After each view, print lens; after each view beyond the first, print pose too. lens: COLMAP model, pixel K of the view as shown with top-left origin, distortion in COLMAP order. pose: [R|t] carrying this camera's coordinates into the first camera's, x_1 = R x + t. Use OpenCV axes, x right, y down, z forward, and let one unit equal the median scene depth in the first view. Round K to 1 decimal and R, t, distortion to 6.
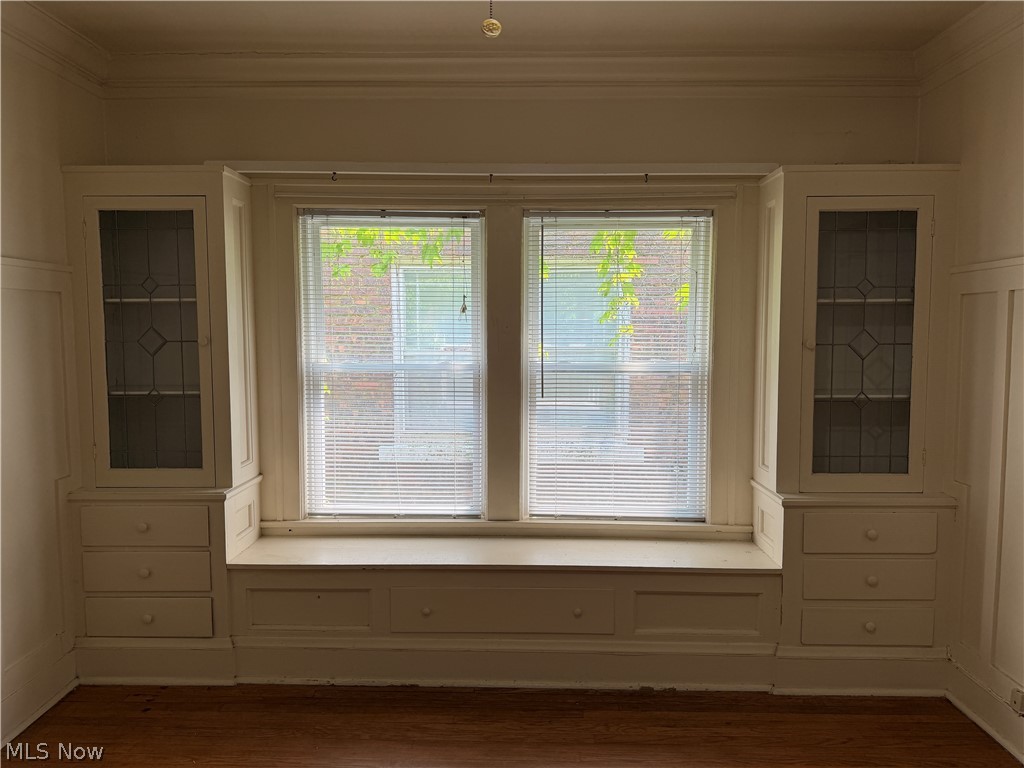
lens RADIAL K [[719.7, 0, 514.9], [0, 719.7, 380.3], [0, 0, 1]] dist [0.079917, -0.103959]
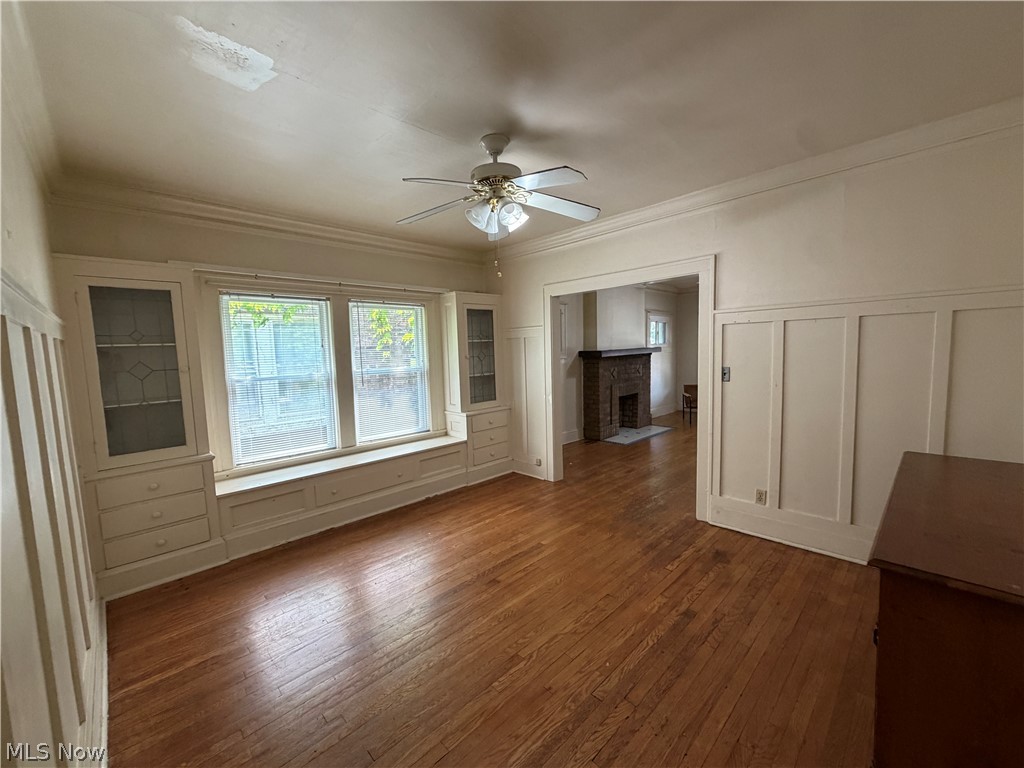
lens RADIAL K [[409.2, 0, 510.1], [0, 409.2, 383.7], [0, 0, 1]] dist [-0.000921, -0.000059]
pose [[0.701562, -0.083705, 0.707675, -0.568263], [0.078583, 0.996108, 0.039917, 0.001685], [-0.708262, 0.027607, 0.705410, -0.192634]]
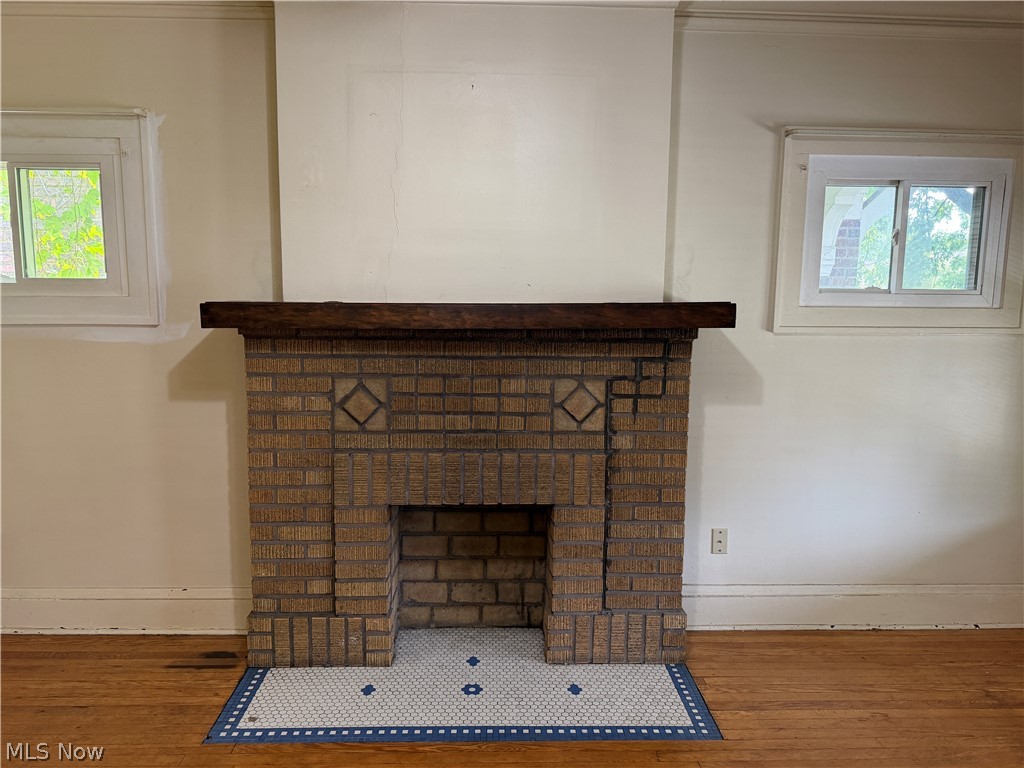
lens RADIAL K [[719.7, 0, 504.2], [0, 719.7, 385.9], [0, 0, 1]] dist [0.079917, -0.103959]
pose [[0.998061, 0.003650, 0.062141, 1.520019], [-0.006657, 0.998813, 0.048247, 0.009792], [-0.061891, -0.048567, 0.996901, 0.048807]]
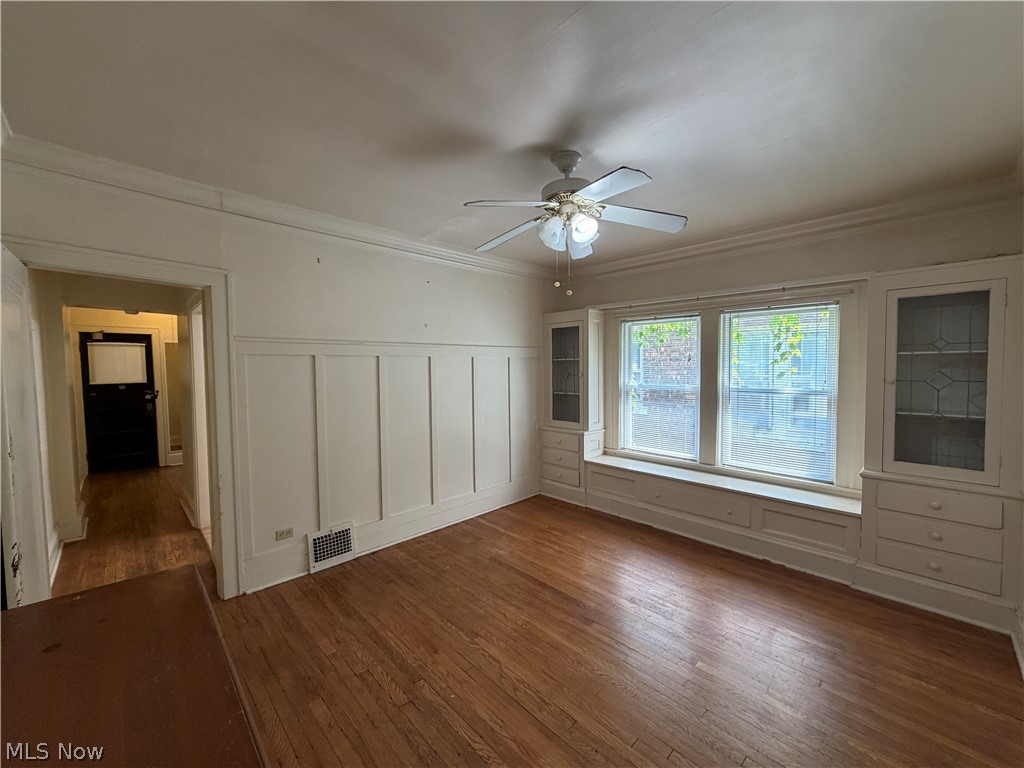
lens RADIAL K [[409.2, 0, 509.4], [0, 409.2, 383.4], [0, 0, 1]] dist [-0.000921, -0.000059]
pose [[0.707296, 0.025059, -0.706473, 0.439427], [-0.043123, 0.999040, -0.007736, 0.001003], [0.705601, 0.035937, 0.707698, -0.235001]]
